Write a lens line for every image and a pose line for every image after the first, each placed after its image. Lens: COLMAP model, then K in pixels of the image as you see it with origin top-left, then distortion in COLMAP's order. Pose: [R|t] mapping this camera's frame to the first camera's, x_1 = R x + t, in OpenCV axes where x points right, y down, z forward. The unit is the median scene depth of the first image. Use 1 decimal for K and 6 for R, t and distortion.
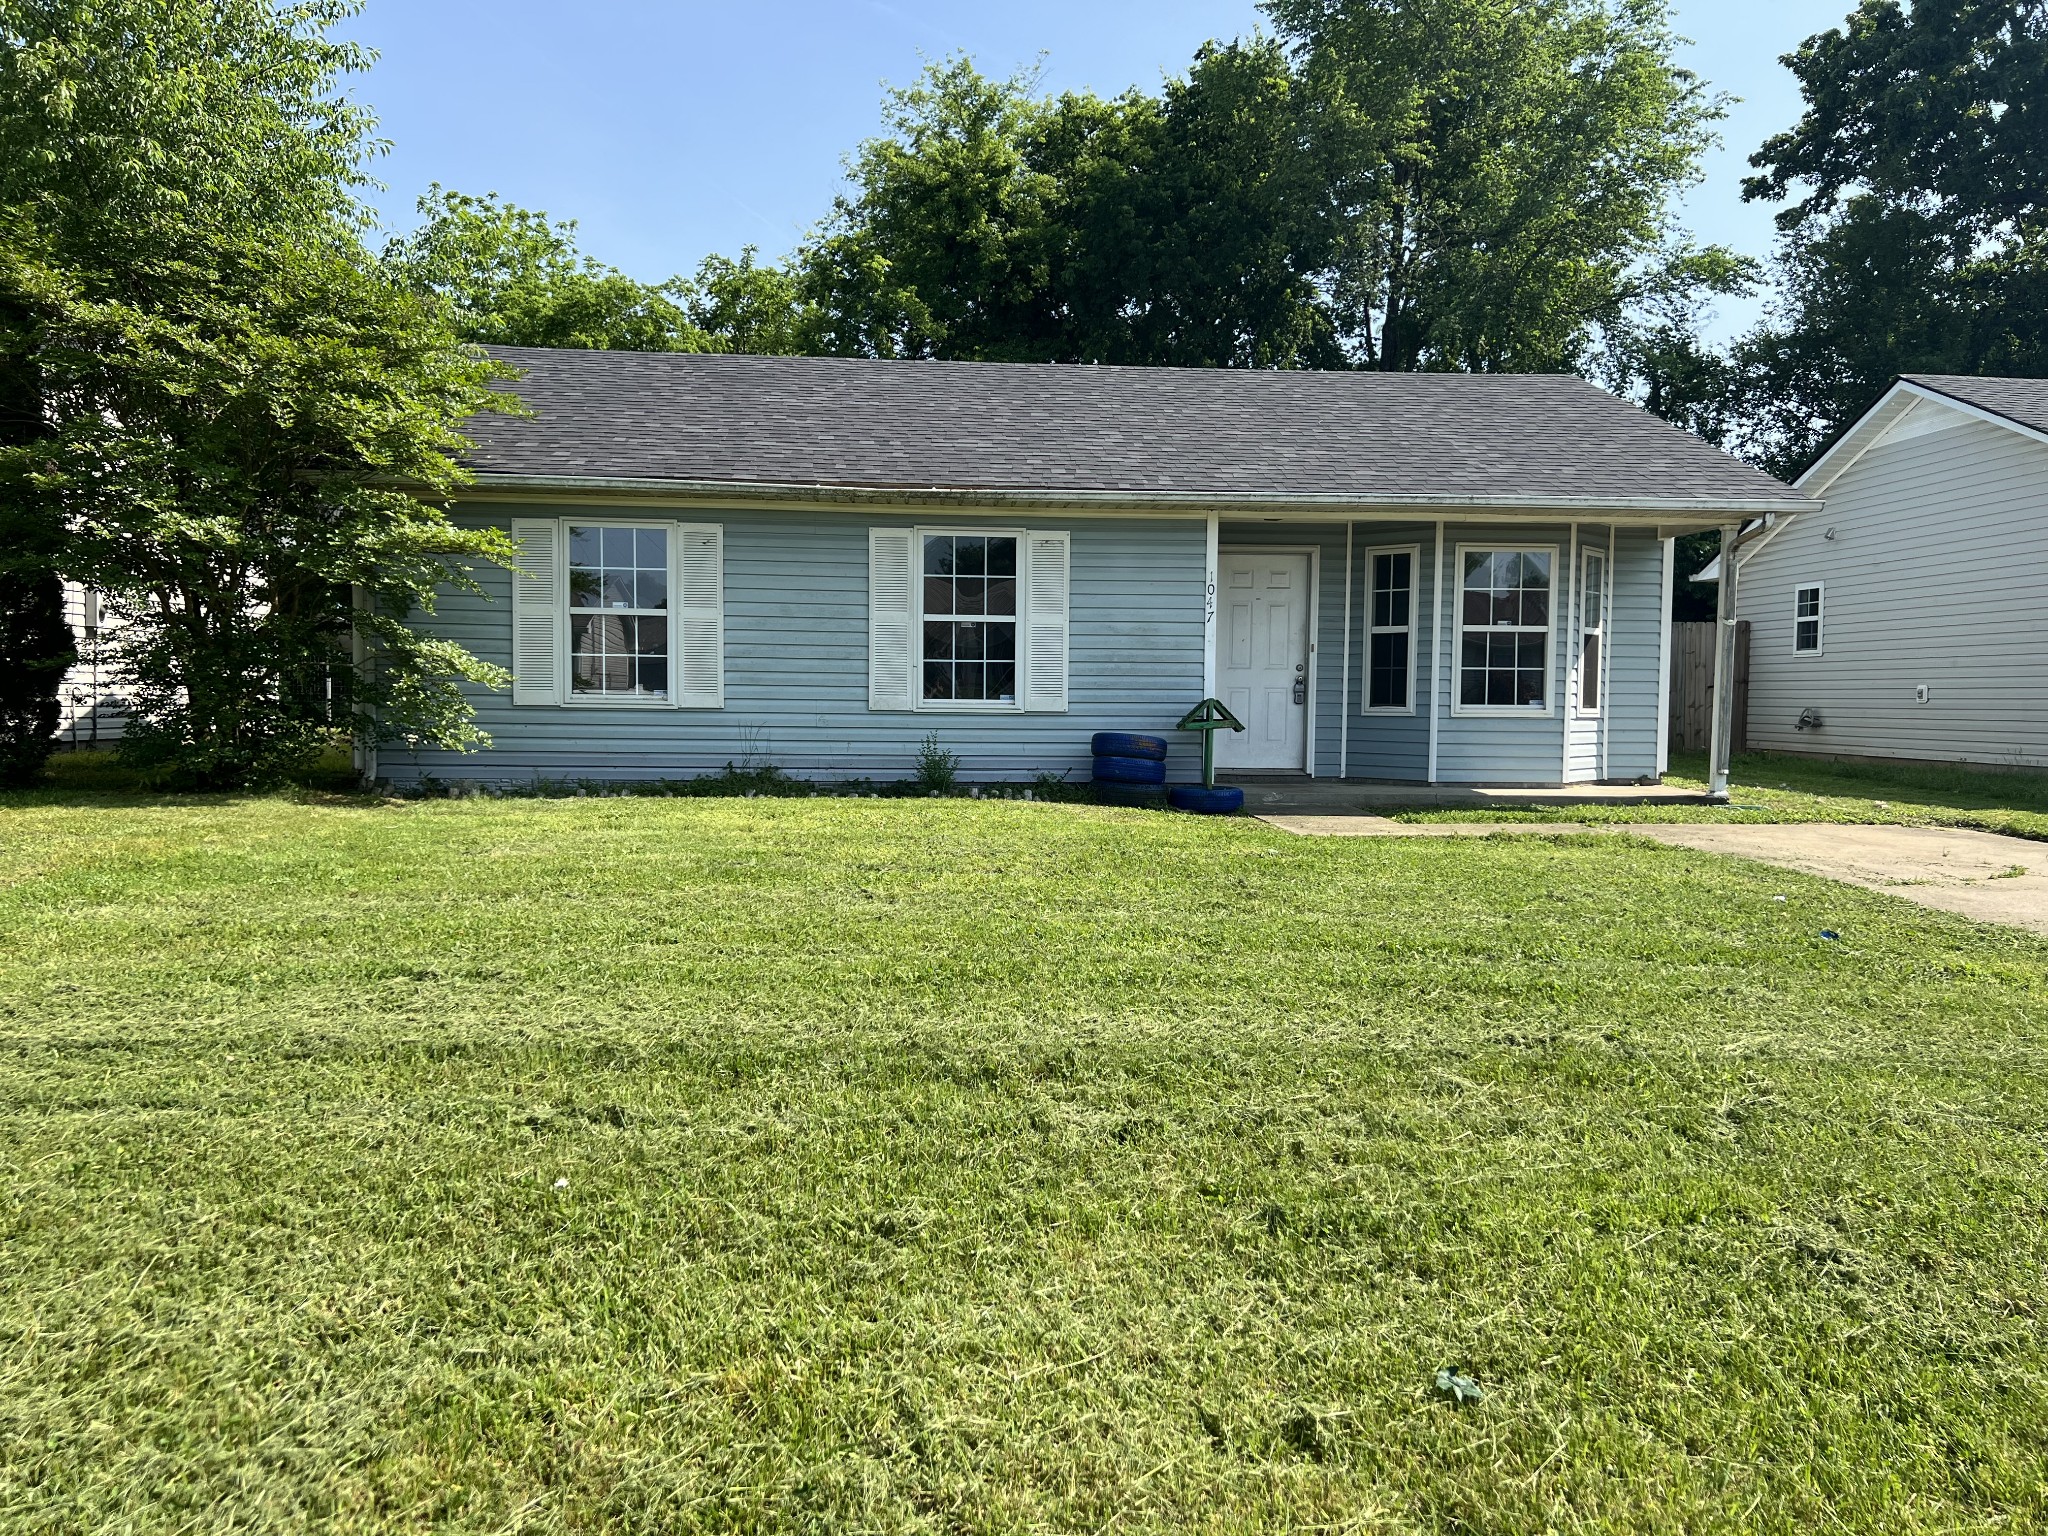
lens RADIAL K [[1544.1, 0, 1019.4], [0, 1544.1, 762.0], [0, 0, 1]] dist [0.044078, -0.032841]
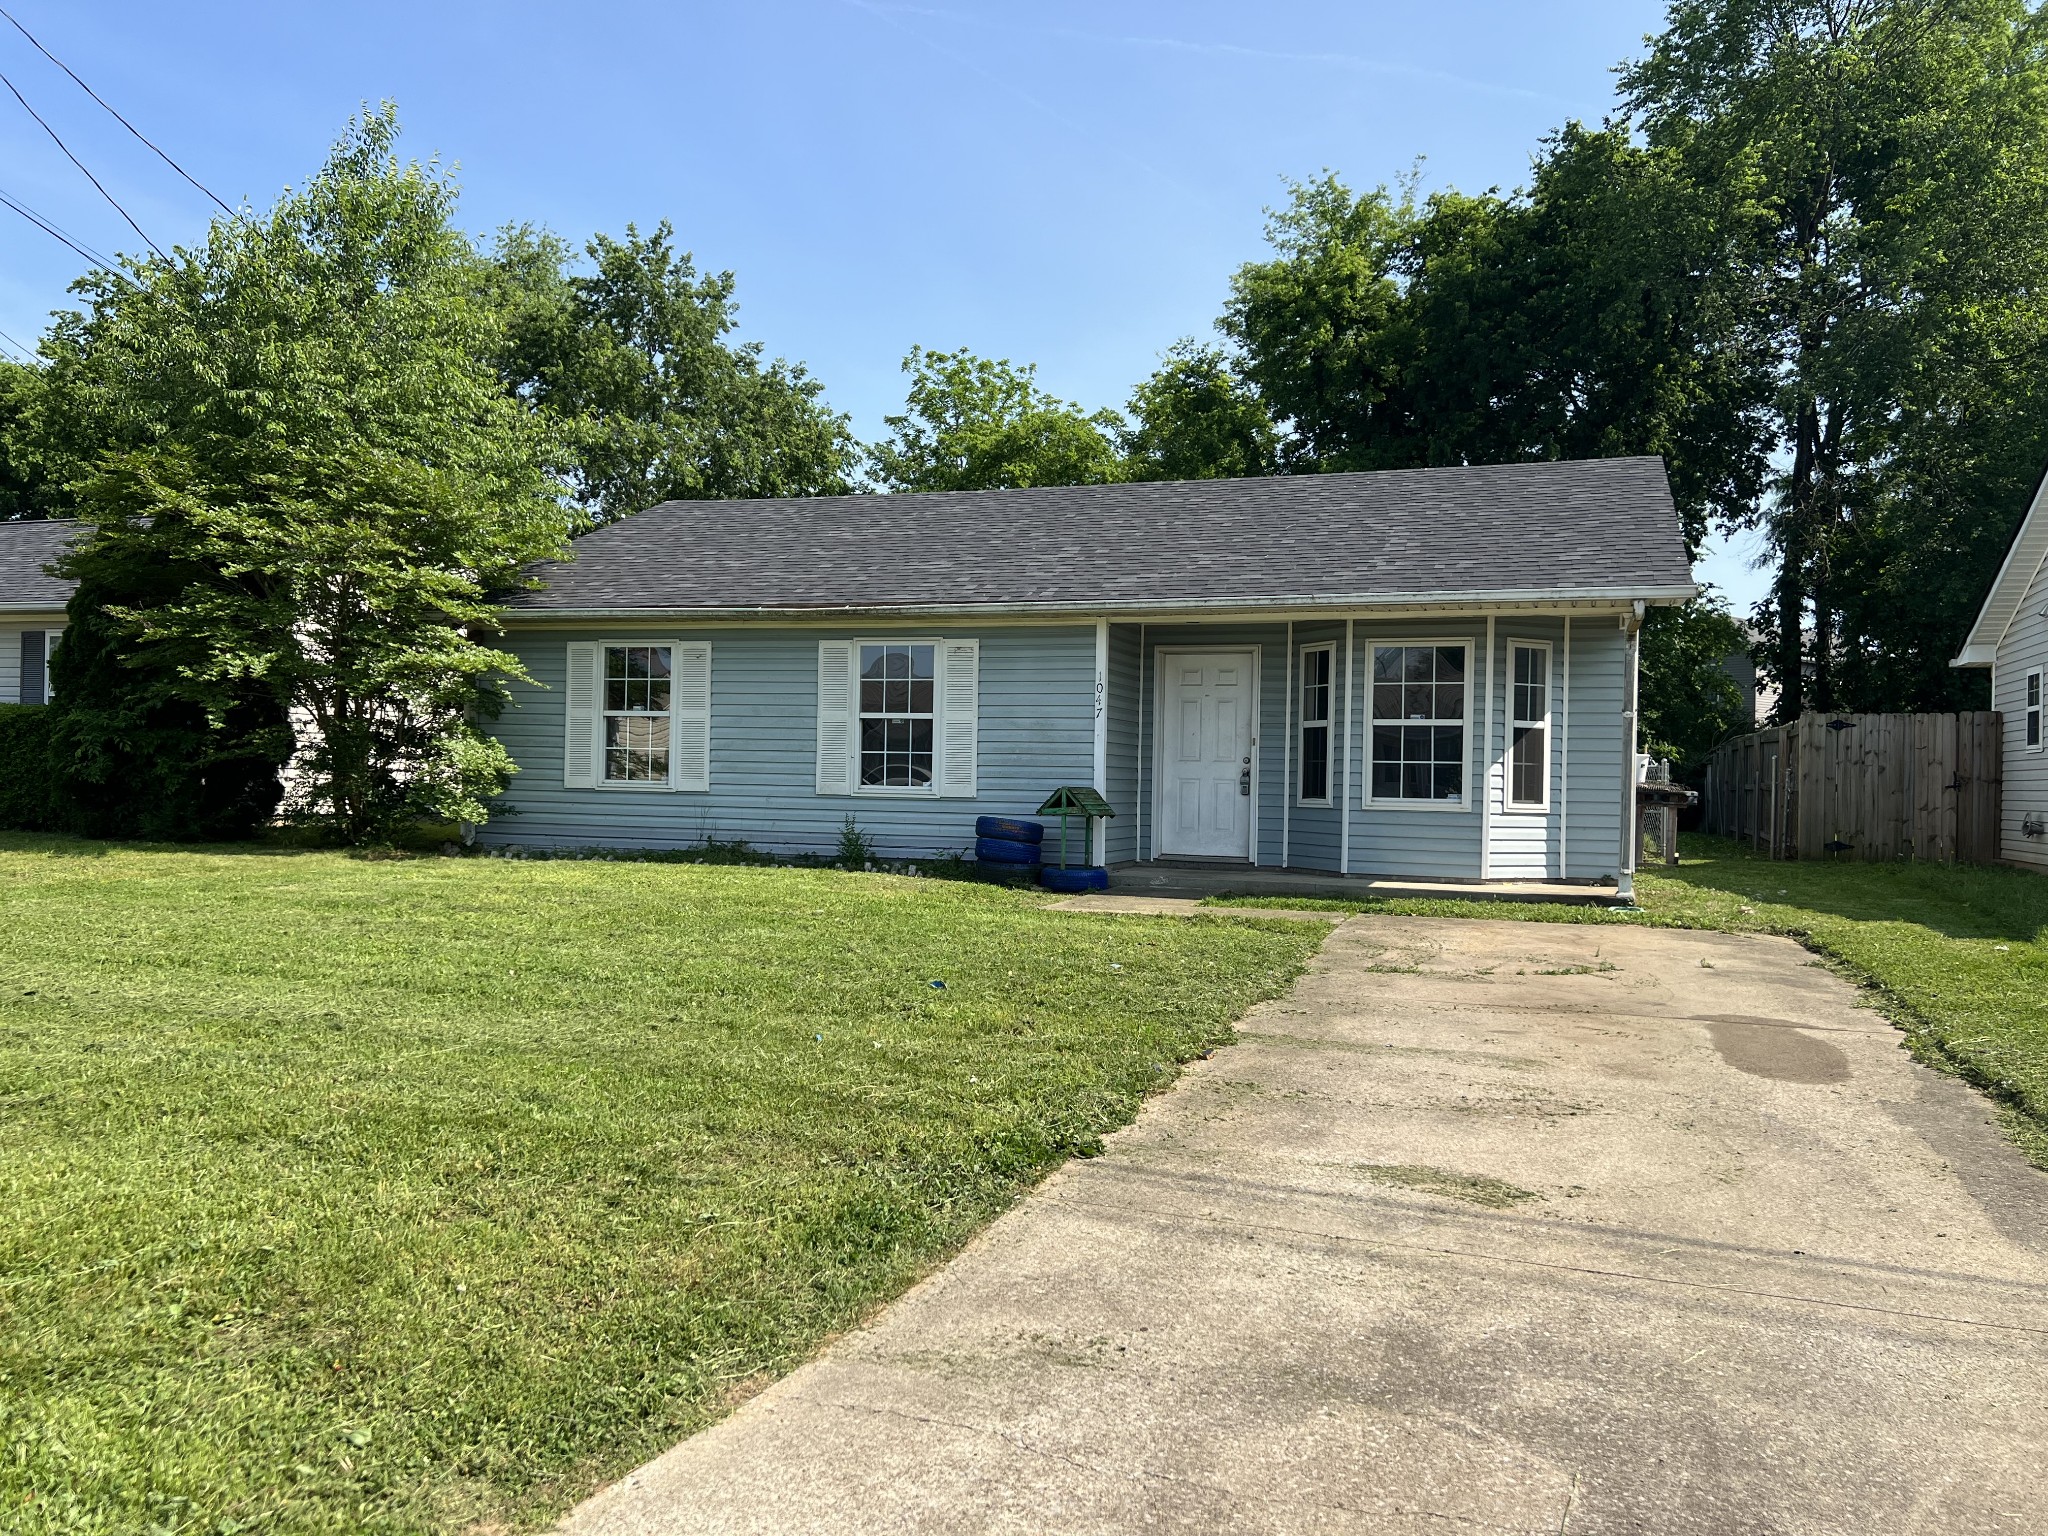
lens RADIAL K [[1544.1, 0, 1026.3], [0, 1544.1, 770.6], [0, 0, 1]] dist [0.044078, -0.032841]
pose [[0.918191, 0.005649, -0.396099, 0.476478], [-0.028469, 0.998254, -0.051756, 0.004252], [0.395115, 0.058798, 0.916748, -0.015381]]
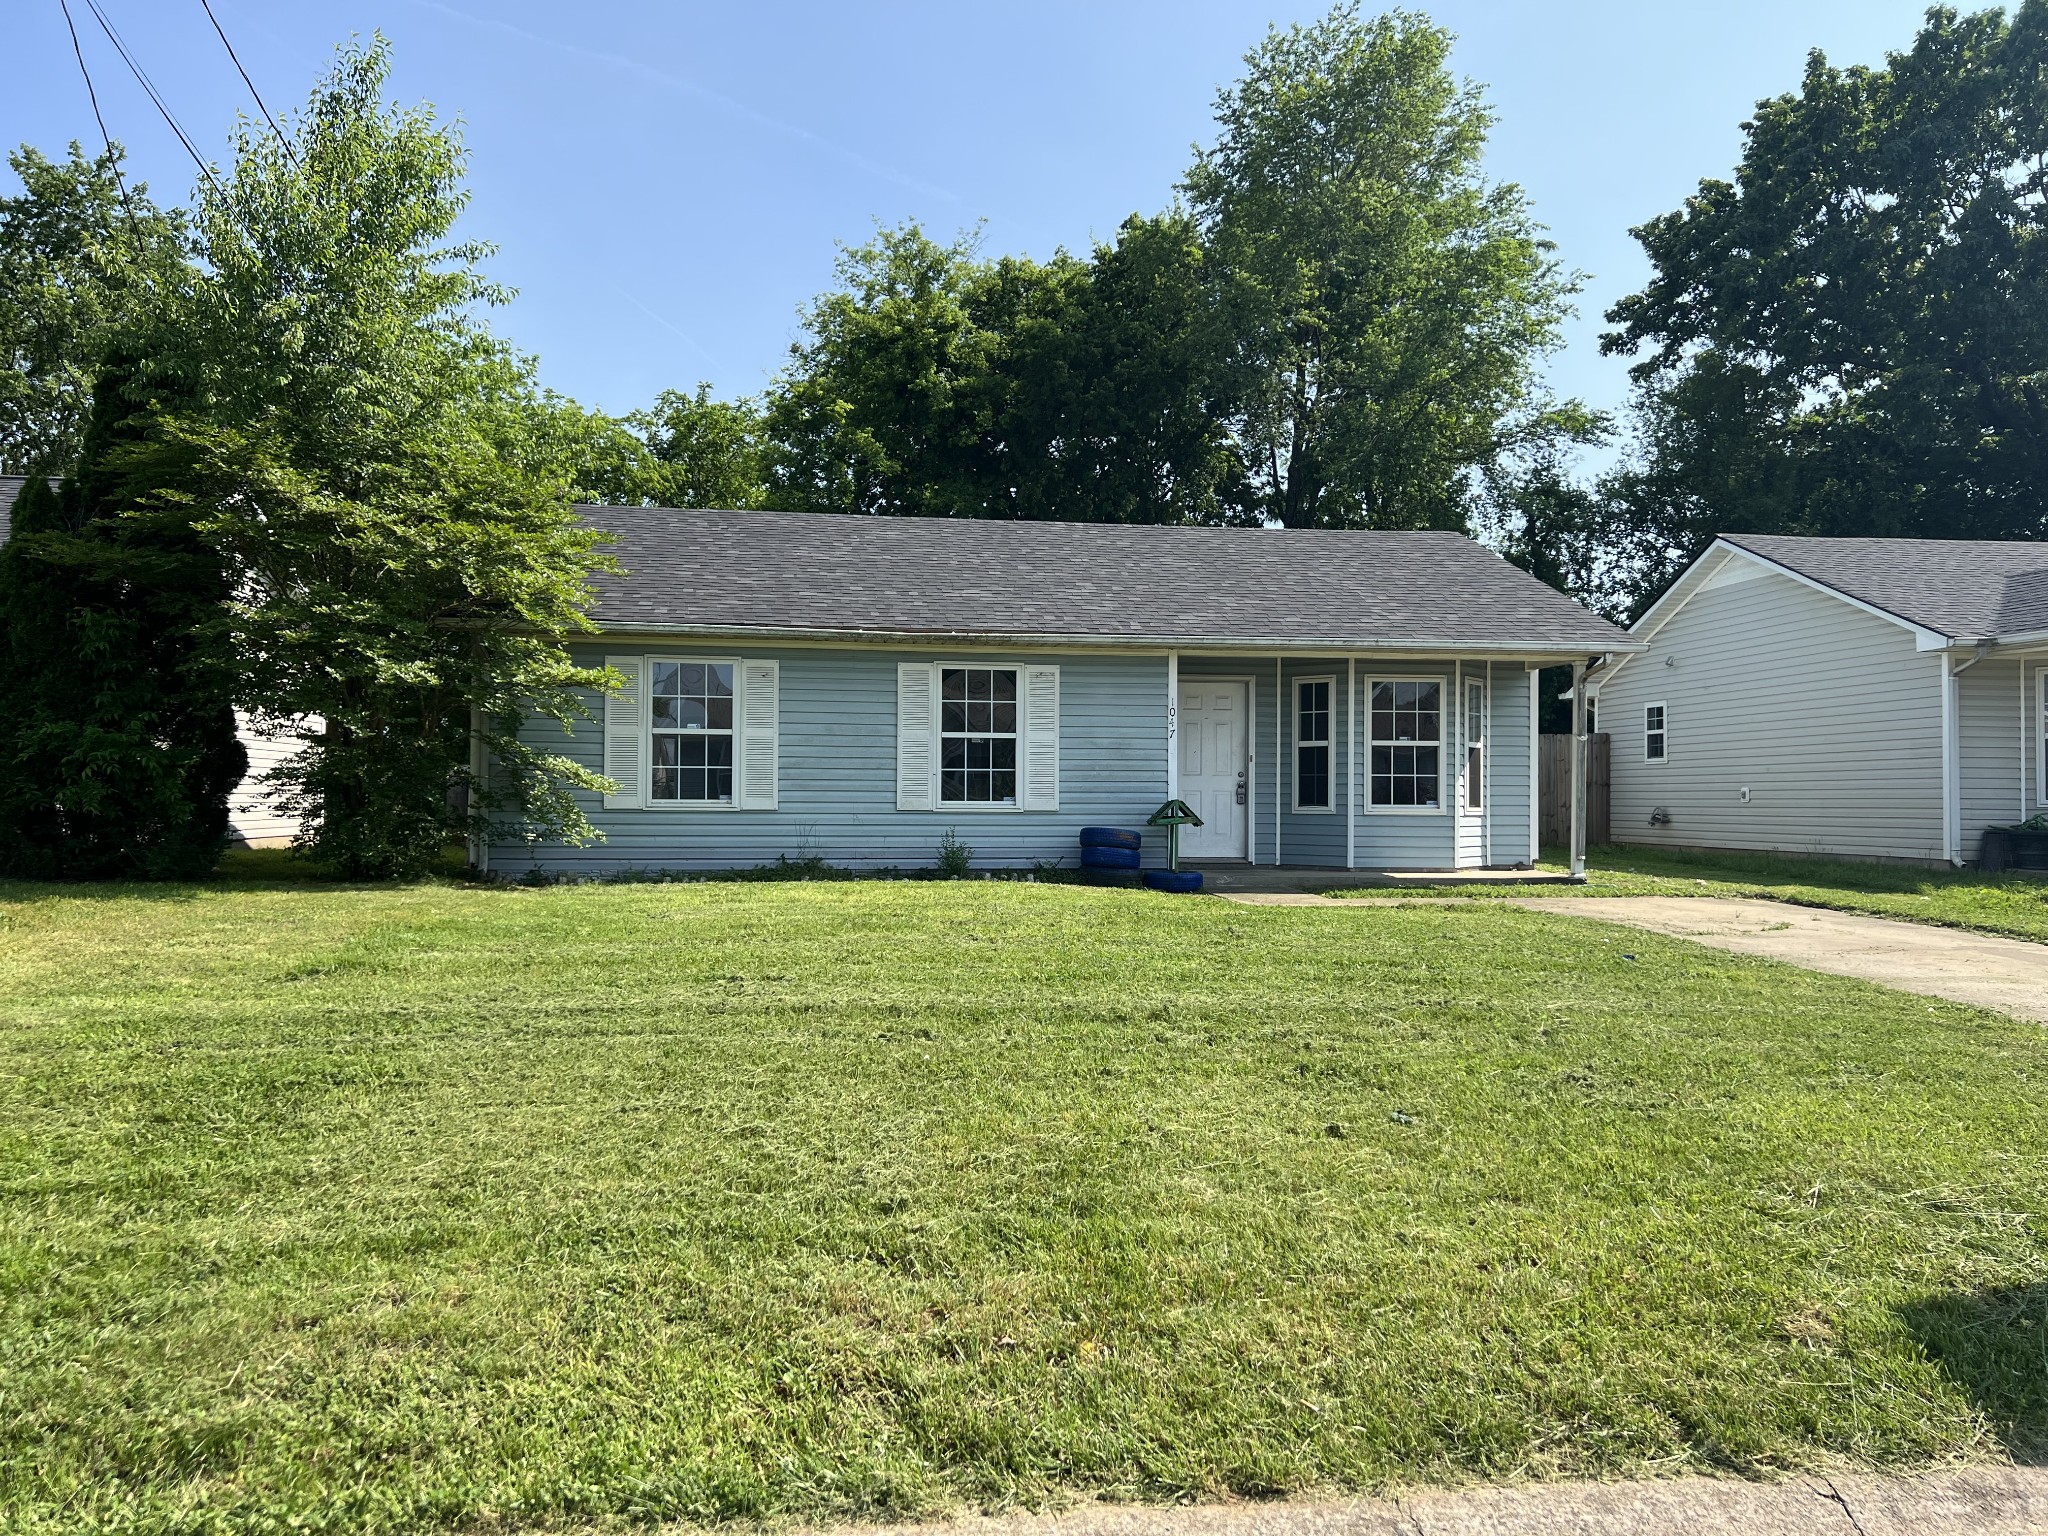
lens RADIAL K [[1544.1, 0, 1021.7], [0, 1544.1, 761.2], [0, 0, 1]] dist [0.044078, -0.032841]
pose [[0.998079, -0.002518, 0.061905, -0.068751], [0.006678, 0.997725, -0.067086, 0.009237], [-0.061595, 0.067371, 0.995825, -0.208843]]
